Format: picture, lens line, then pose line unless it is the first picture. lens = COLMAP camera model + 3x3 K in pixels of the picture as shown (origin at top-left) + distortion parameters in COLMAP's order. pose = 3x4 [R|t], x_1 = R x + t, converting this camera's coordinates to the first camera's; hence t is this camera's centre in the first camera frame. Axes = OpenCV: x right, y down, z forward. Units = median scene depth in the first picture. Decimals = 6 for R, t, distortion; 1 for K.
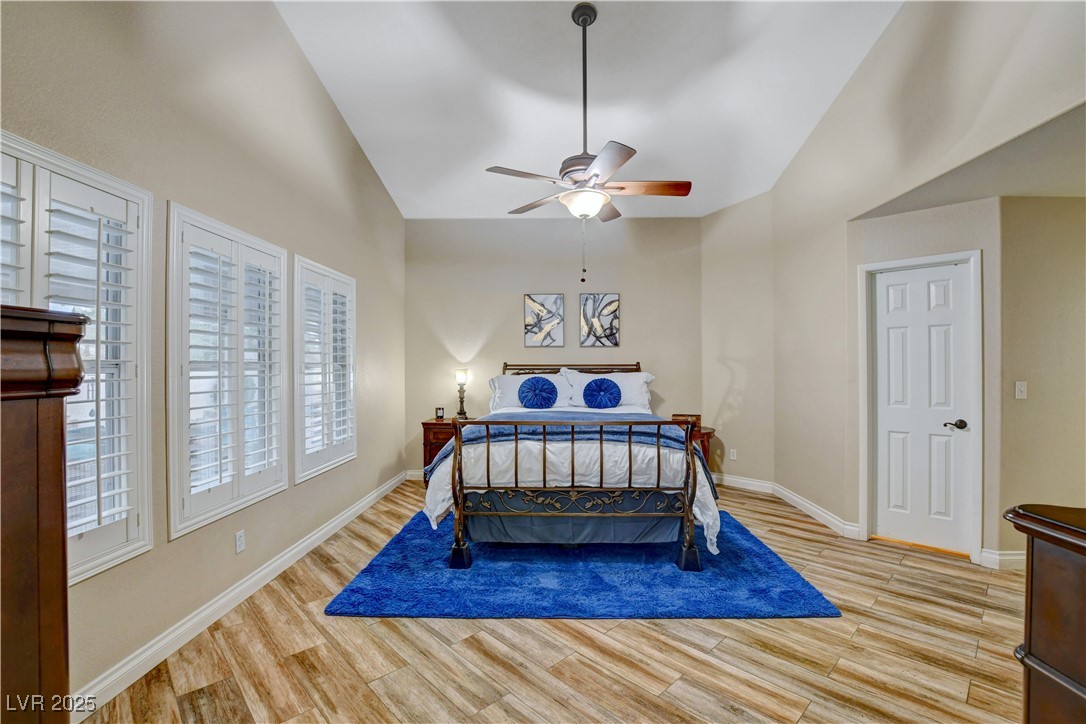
lens RADIAL K [[482.4, 0, 553.1], [0, 482.4, 364.7], [0, 0, 1]] dist [-0.033246, 0.003845]
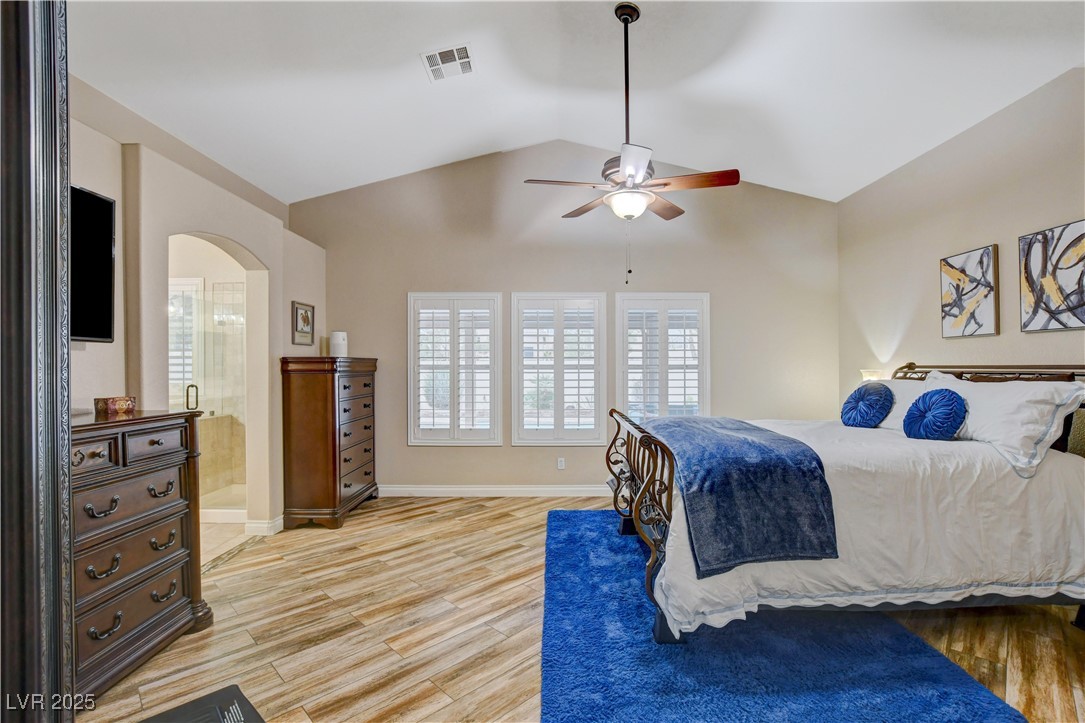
lens RADIAL K [[481.9, 0, 551.5], [0, 481.9, 363.7], [0, 0, 1]] dist [-0.033246, 0.003845]
pose [[0.025163, -0.003553, -0.999677, 0.579245], [0.003081, 0.999989, -0.003477, -0.001808], [0.999679, -0.002992, 0.025173, 0.448073]]
